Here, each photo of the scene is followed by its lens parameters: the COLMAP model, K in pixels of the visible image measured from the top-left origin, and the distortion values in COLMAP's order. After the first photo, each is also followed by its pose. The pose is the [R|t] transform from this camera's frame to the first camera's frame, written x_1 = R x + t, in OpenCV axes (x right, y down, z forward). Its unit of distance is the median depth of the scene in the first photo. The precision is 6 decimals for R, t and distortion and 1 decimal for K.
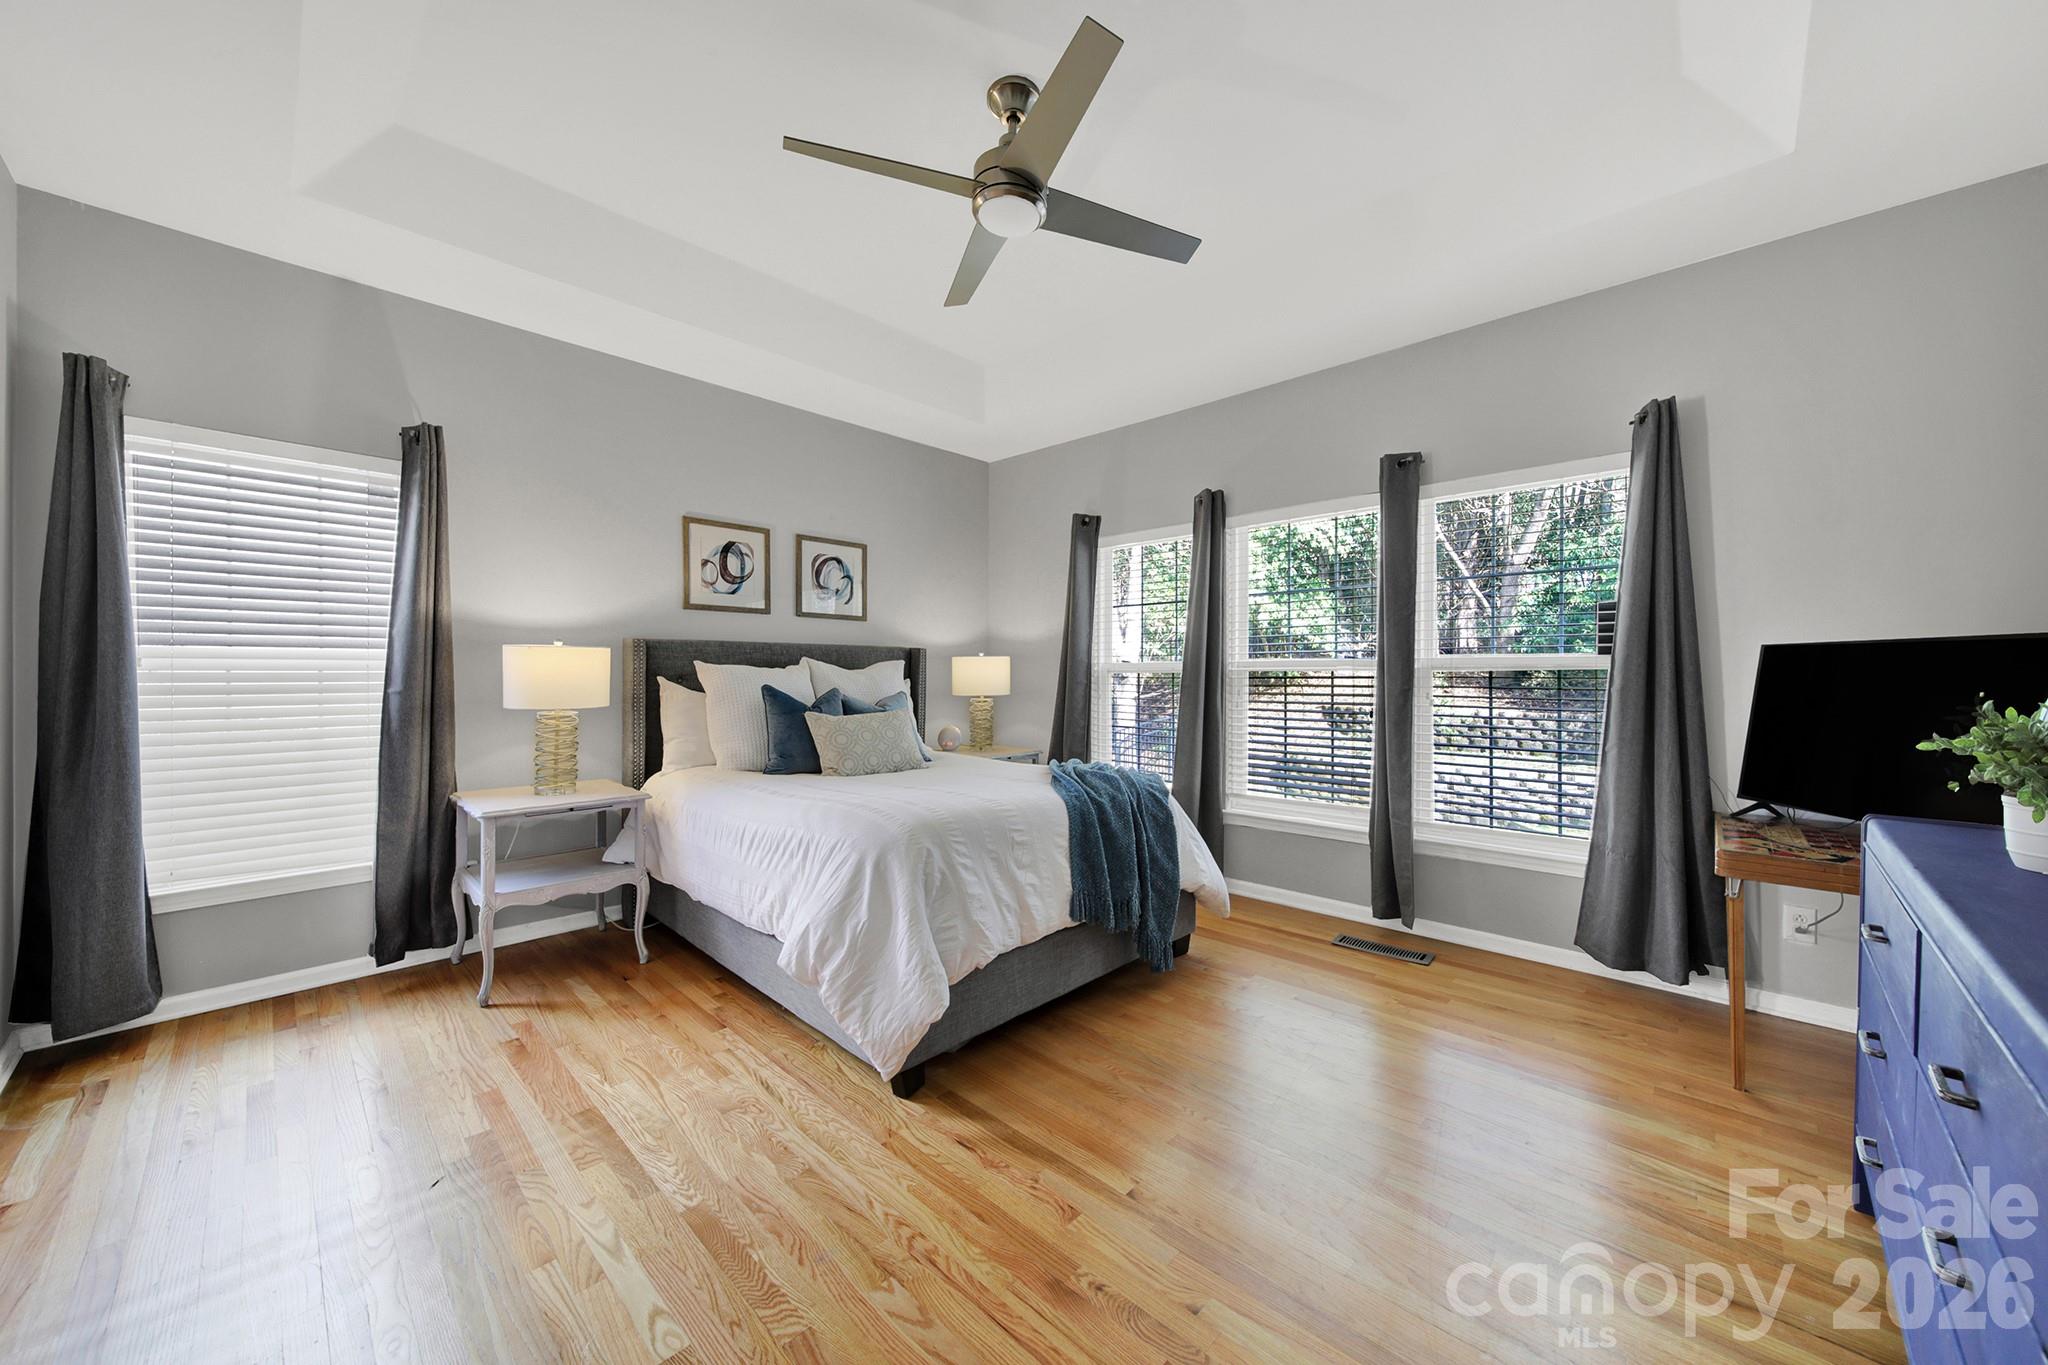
lens RADIAL K [[732.1, 0, 1034.3], [0, 732.1, 697.2], [0, 0, 1]] dist [0.000626, 0.000003]
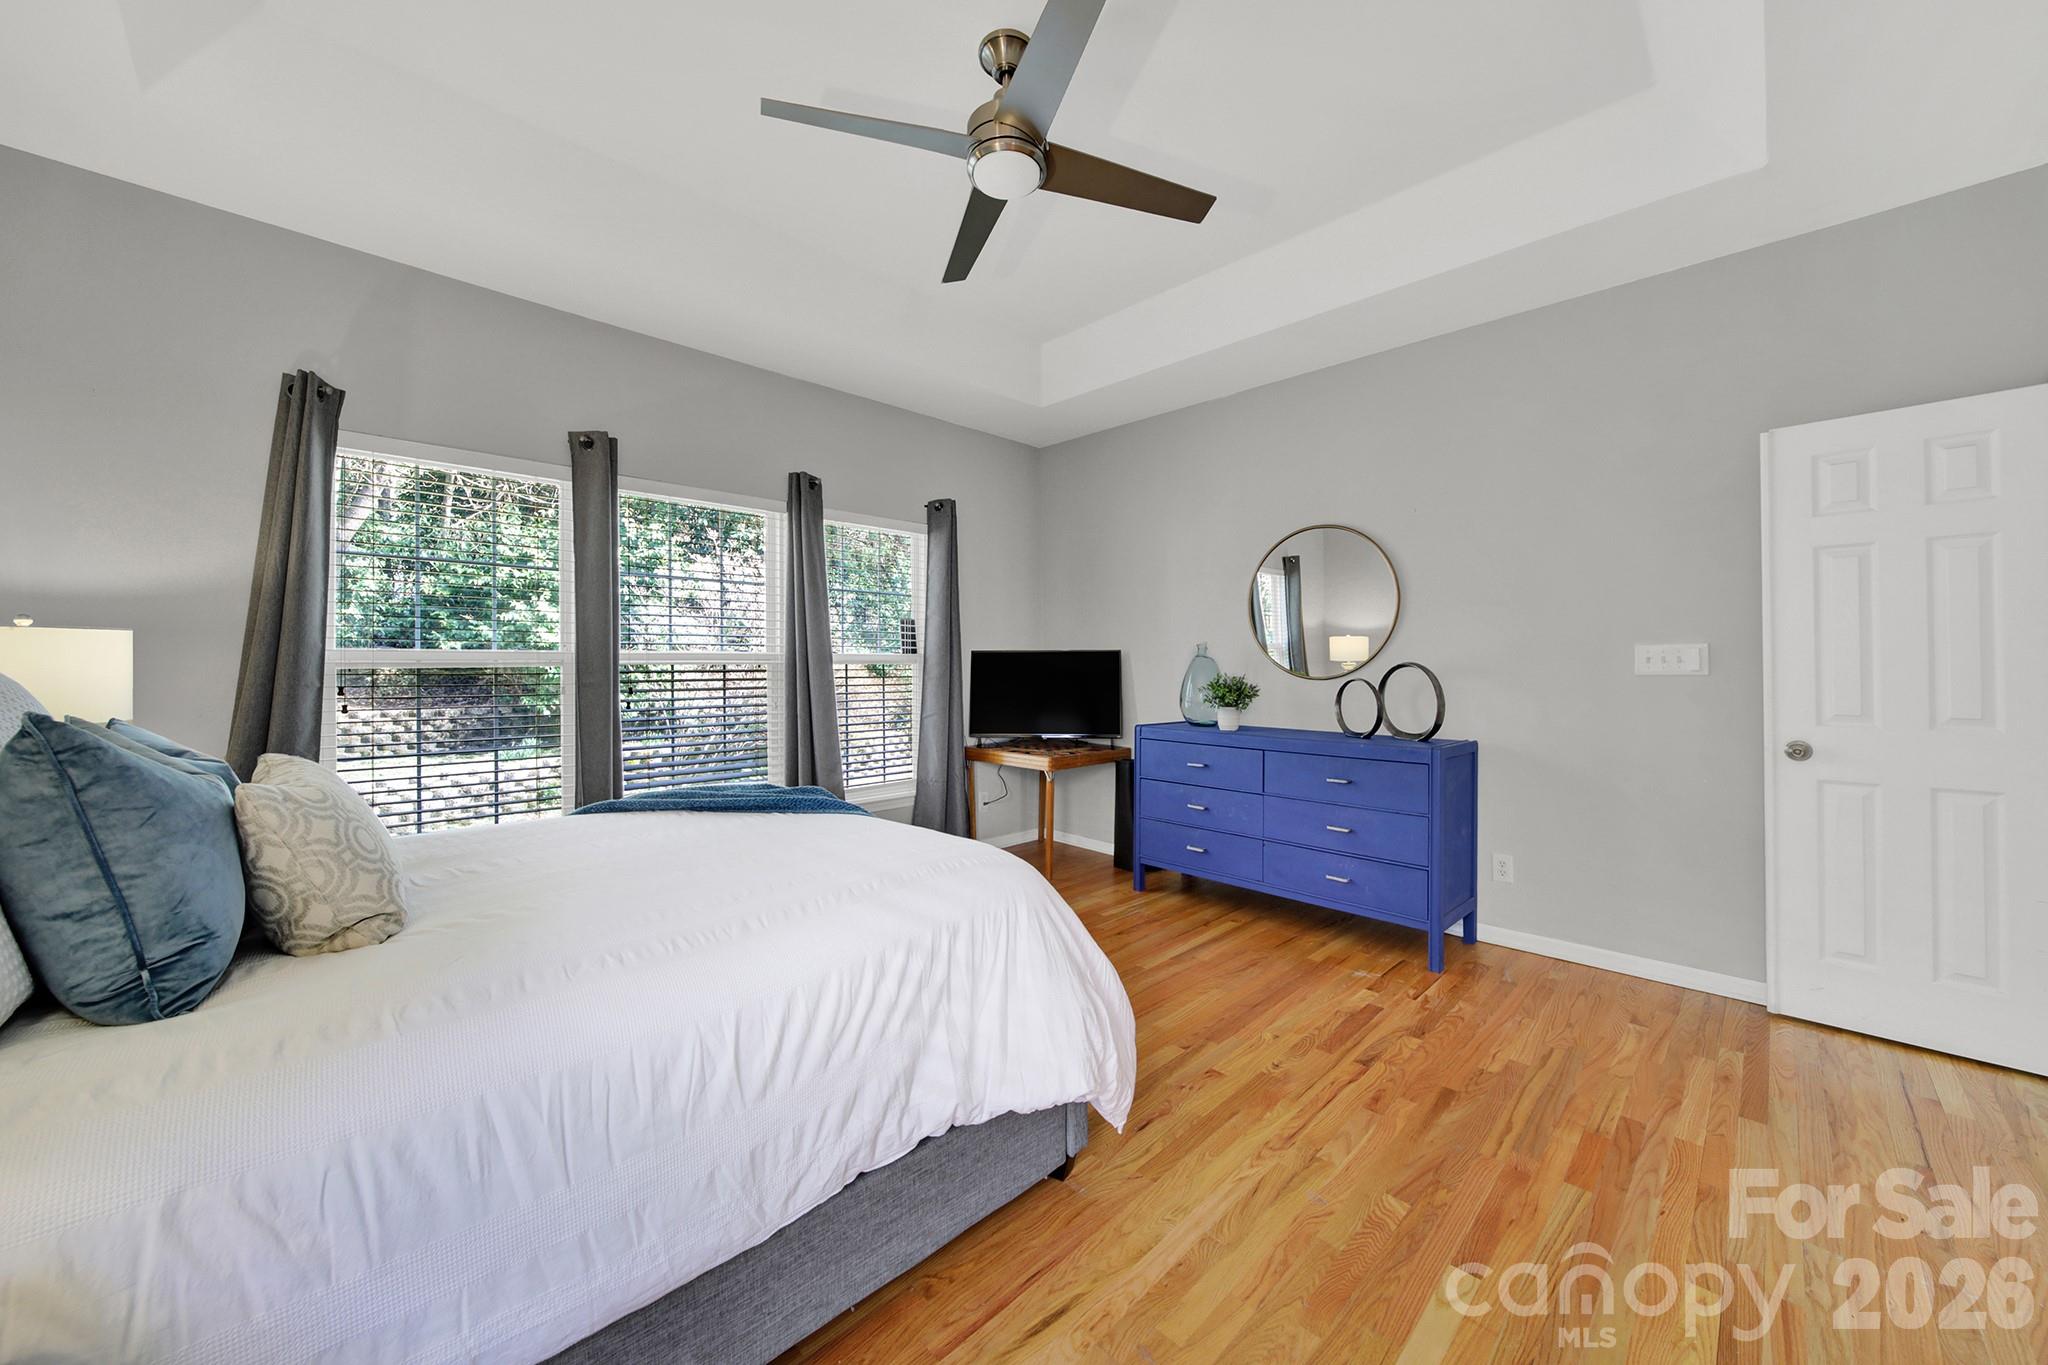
lens RADIAL K [[745.0, 0, 1019.2], [0, 745.0, 672.3], [0, 0, 1]] dist [-0.001793, -0.000153]
pose [[0.033707, -0.010209, 0.999380, -0.836166], [0.035611, 0.999325, 0.009008, -0.029672], [-0.998797, 0.035285, 0.034048, 0.819567]]
